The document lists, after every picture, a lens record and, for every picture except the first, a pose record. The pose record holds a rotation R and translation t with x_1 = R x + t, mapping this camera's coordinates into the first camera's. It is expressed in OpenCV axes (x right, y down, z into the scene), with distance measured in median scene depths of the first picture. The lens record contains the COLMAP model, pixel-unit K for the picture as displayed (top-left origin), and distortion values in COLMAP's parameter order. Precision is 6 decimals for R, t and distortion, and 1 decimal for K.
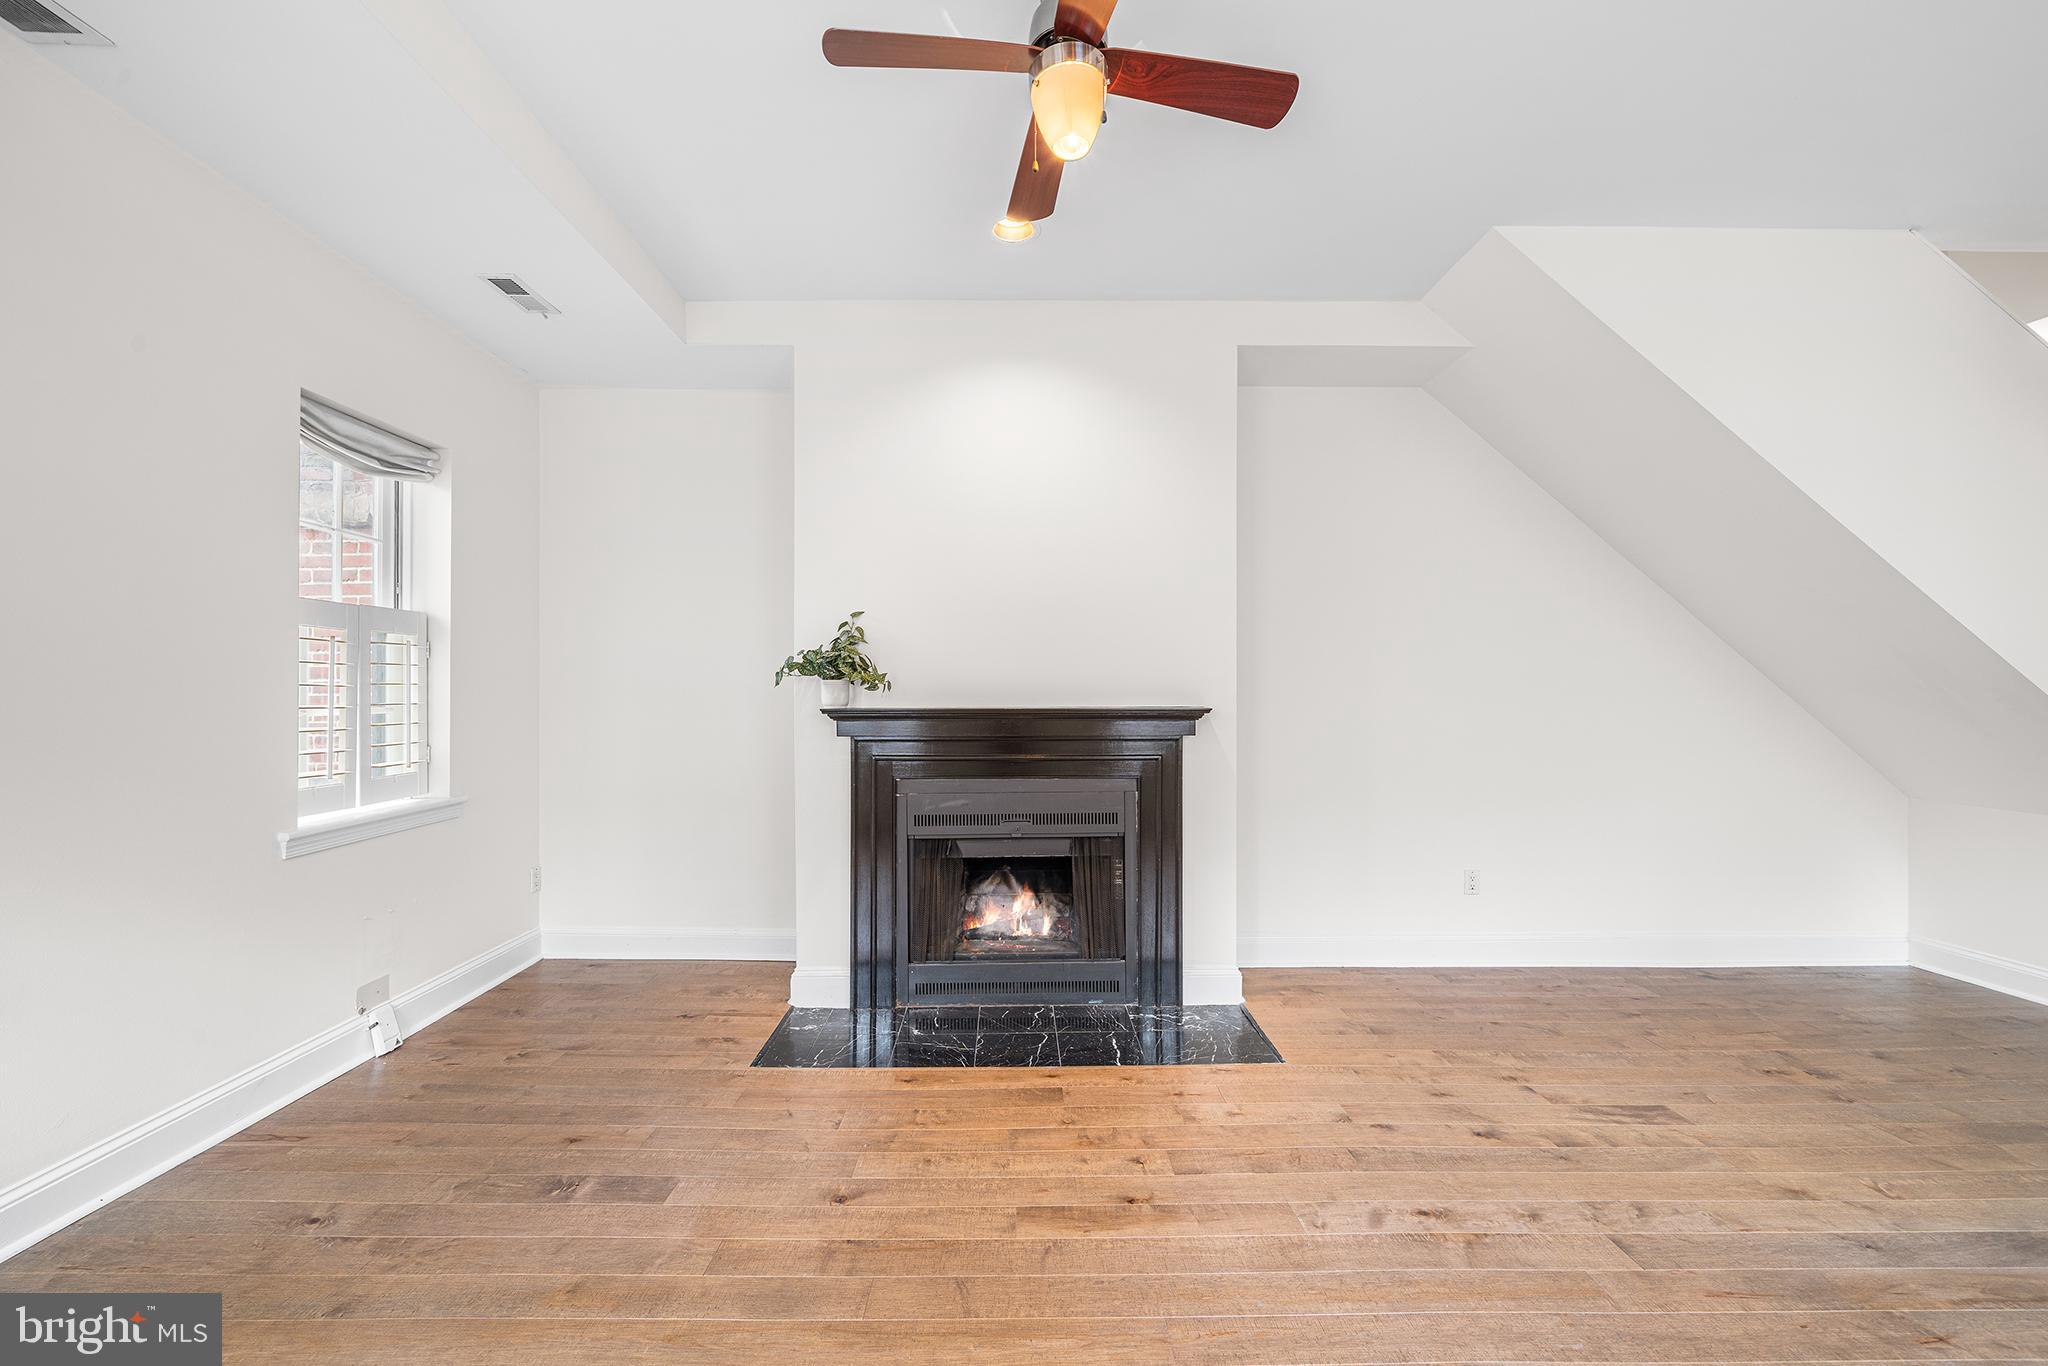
lens RADIAL K [[801.3, 0, 1025.0], [0, 801.3, 692.8], [0, 0, 1]] dist [-0.001328, -0.000190]
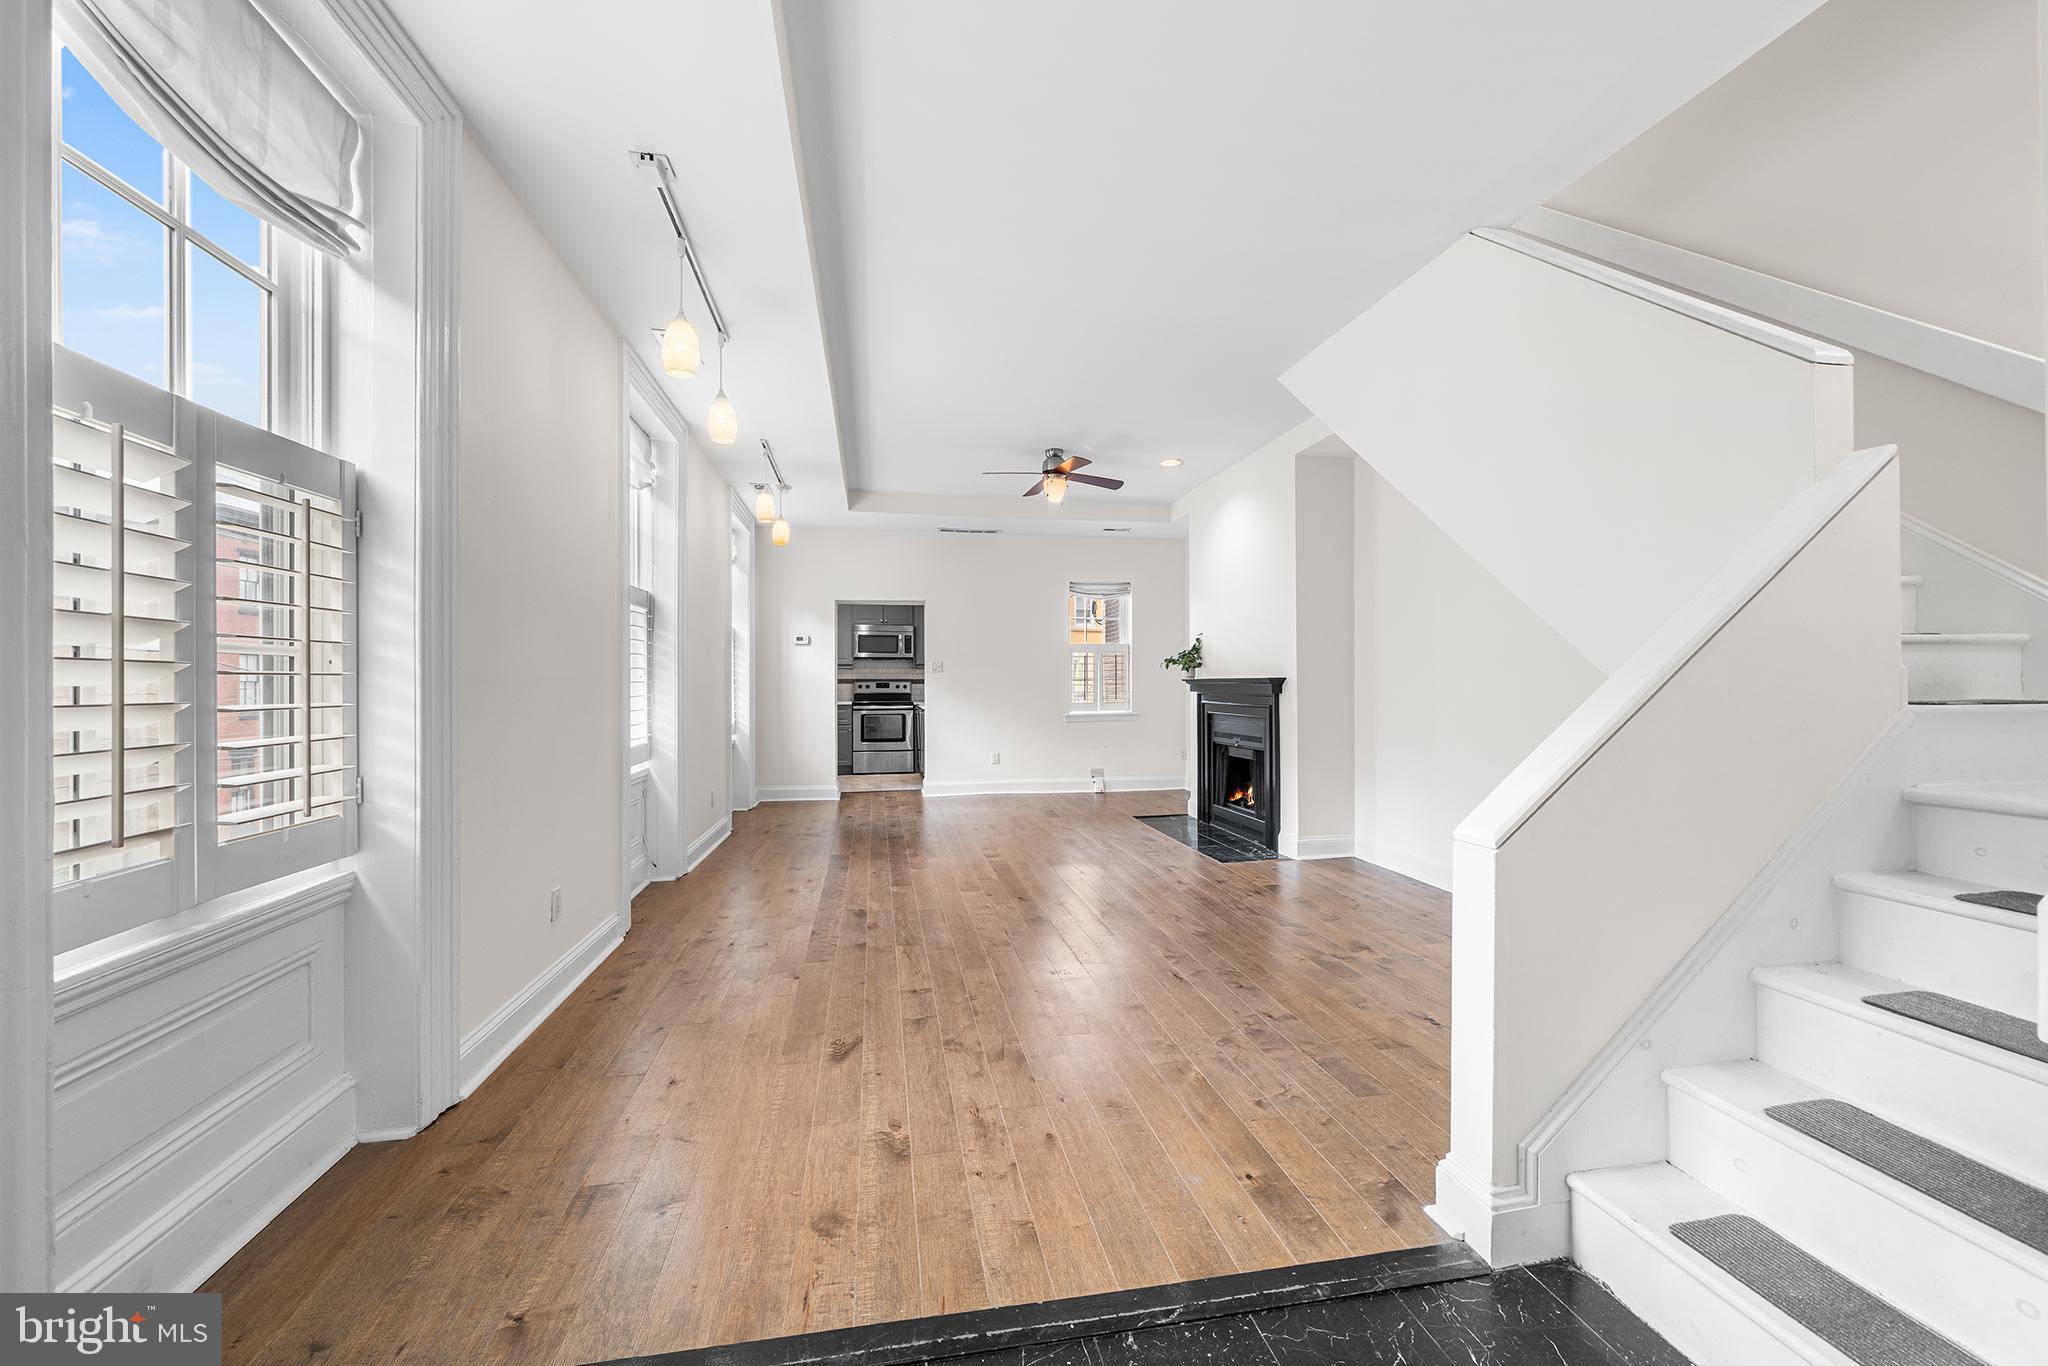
lens RADIAL K [[789.2, 0, 1030.0], [0, 789.2, 677.3], [0, 0, 1]] dist [0.000186, -0.000028]
pose [[0.180929, -0.005195, -0.983482, 1.755735], [-0.000480, 0.999985, -0.005370, 0.027119], [0.983496, 0.001444, 0.180924, 0.180402]]
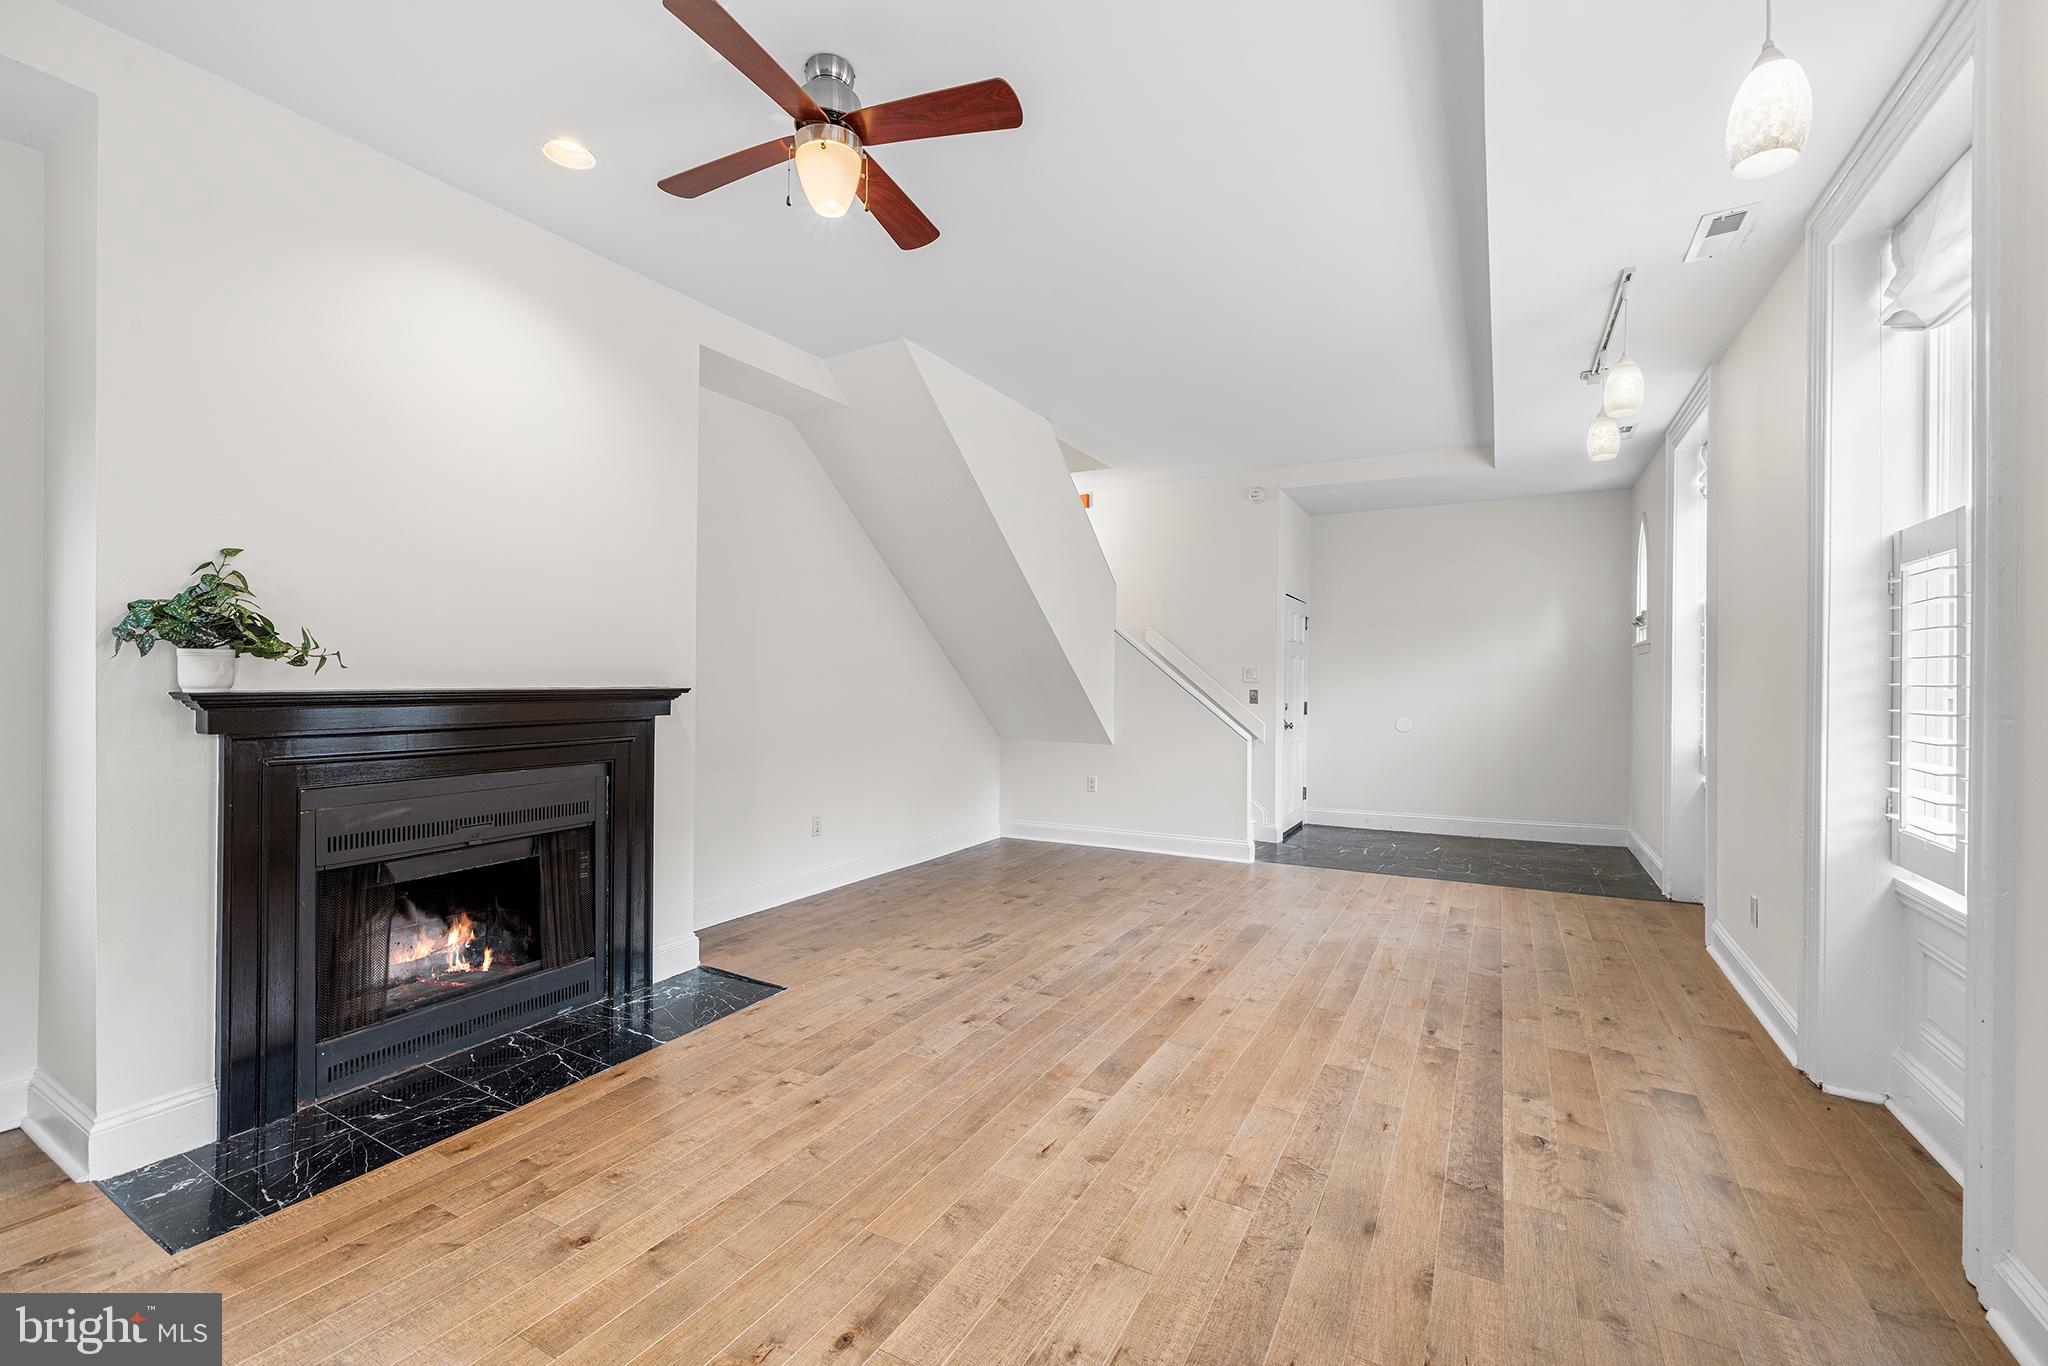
lens RADIAL K [[849.2, 0, 1015.3], [0, 849.2, 681.1], [0, 0, 1]] dist [-0.002014, -0.000118]
pose [[0.507144, 0.000223, 0.861861, -0.489535], [-0.006502, 0.999972, 0.003568, 0.003450], [-0.861837, -0.007413, 0.507132, 0.070792]]
